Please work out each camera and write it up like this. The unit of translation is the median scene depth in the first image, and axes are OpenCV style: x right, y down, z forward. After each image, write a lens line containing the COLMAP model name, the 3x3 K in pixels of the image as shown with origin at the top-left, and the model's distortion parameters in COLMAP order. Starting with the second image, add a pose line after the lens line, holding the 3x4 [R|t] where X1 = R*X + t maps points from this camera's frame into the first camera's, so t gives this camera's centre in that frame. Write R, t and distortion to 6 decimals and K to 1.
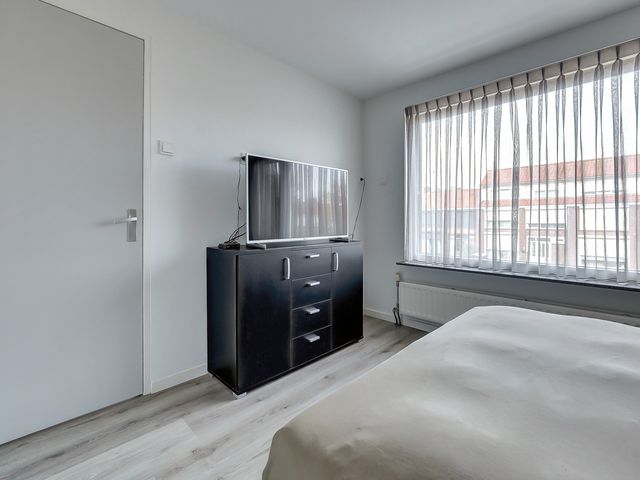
lens RADIAL K [[292.3, 0, 317.6], [0, 292.3, 239.0], [0, 0, 1]] dist [0.003197, 0.000005]
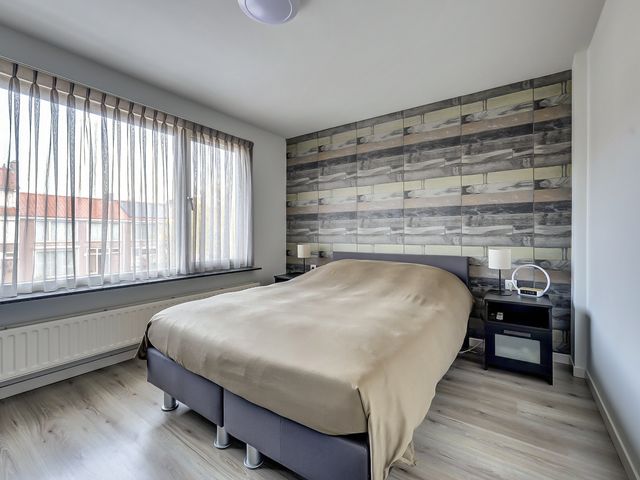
lens RADIAL K [[292.3, 0, 318.6], [0, 292.3, 236.8], [0, 0, 1]] dist [0.003197, 0.000005]
pose [[-0.174476, -0.008489, 0.984625, -0.373177], [0.059649, 0.998035, 0.019175, -0.022534], [-0.982853, 0.062077, -0.173627, 0.374546]]
